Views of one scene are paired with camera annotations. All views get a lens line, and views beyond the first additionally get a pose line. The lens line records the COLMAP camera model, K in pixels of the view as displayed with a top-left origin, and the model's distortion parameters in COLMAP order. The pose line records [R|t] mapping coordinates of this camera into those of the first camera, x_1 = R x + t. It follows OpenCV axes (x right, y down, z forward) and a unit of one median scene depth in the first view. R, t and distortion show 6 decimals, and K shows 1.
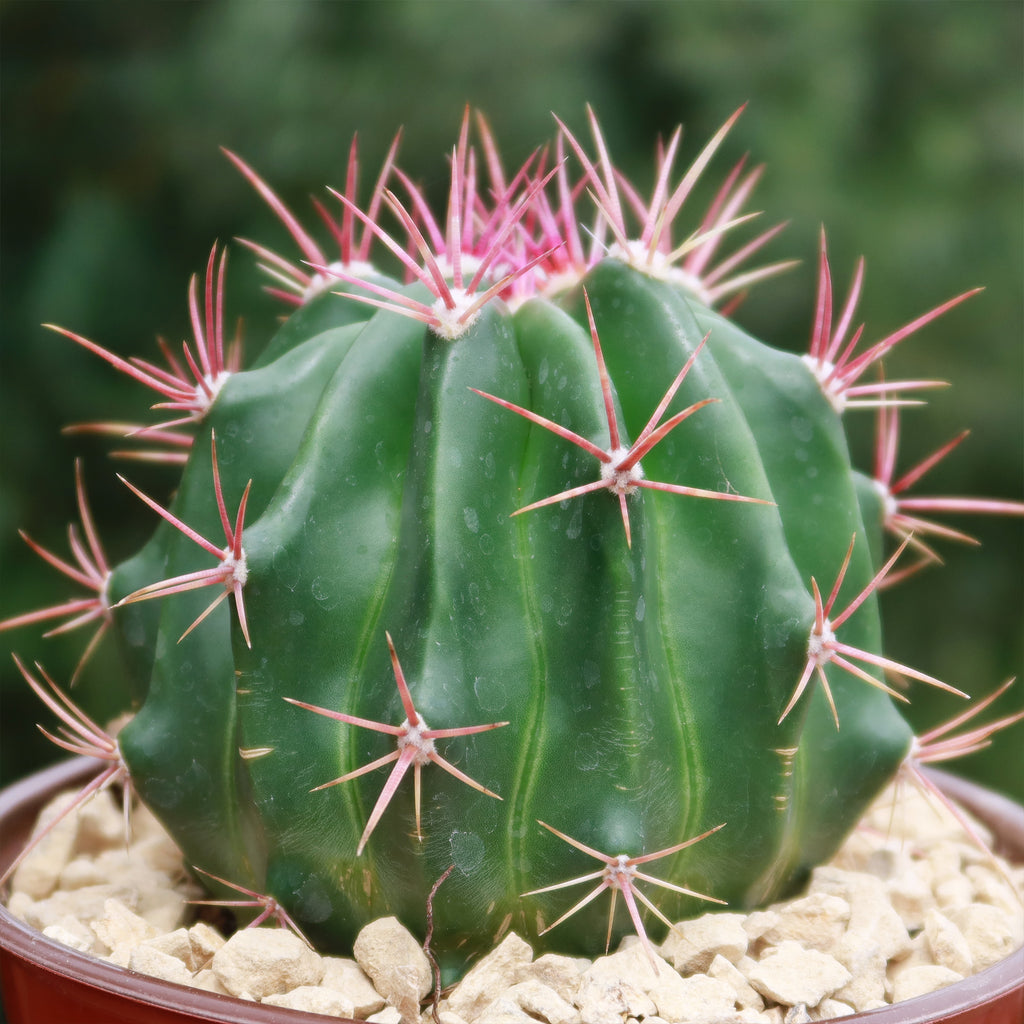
lens RADIAL K [[3089.9, 0, 577.9], [0, 3089.9, 513.2], [0, 0, 1]] dist [-0.096308, -0.294880]
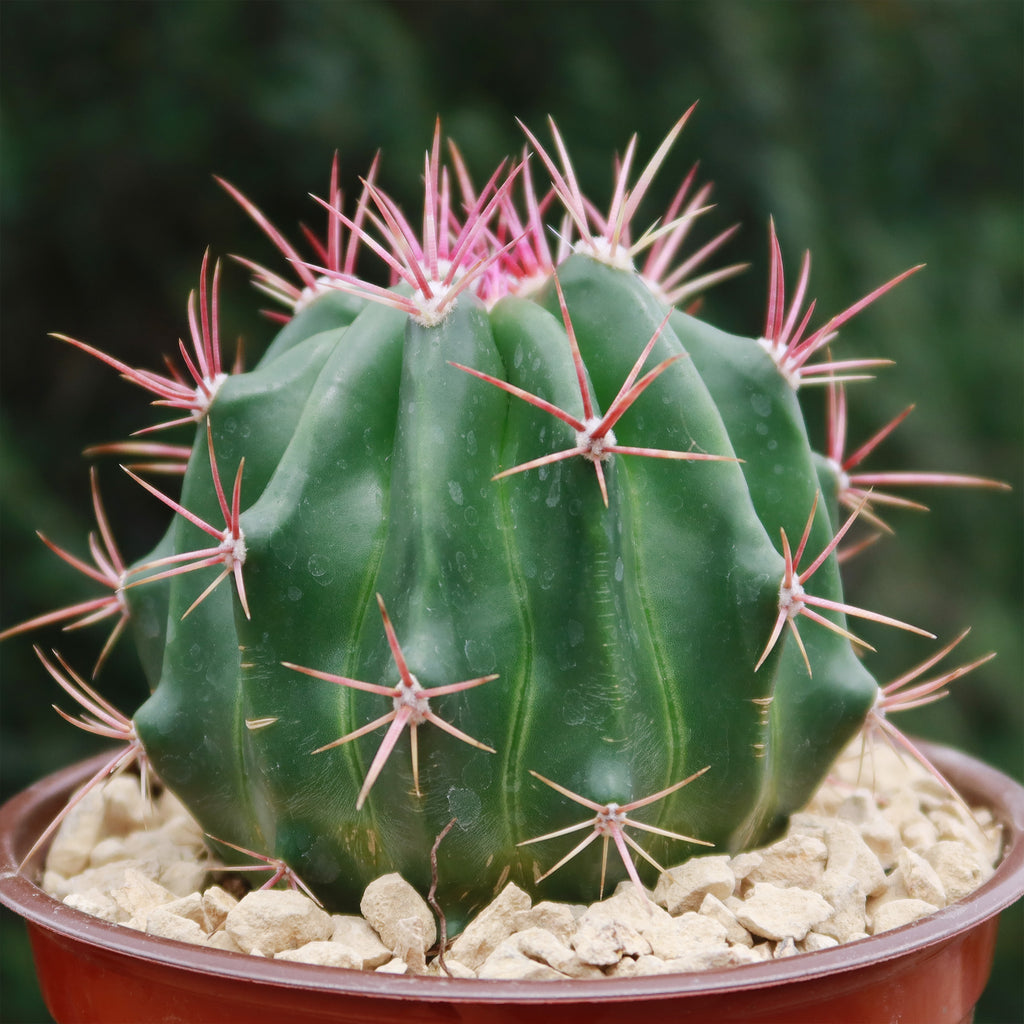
lens RADIAL K [[2421.6, 0, 572.2], [0, 2421.6, 513.5], [0, 0, 1]] dist [-0.075990, 0.024134]
pose [[0.999093, -0.041759, 0.008387, -0.001929], [0.042047, 0.998403, -0.037728, 0.041752], [-0.006799, 0.038047, 0.999253, 0.169088]]
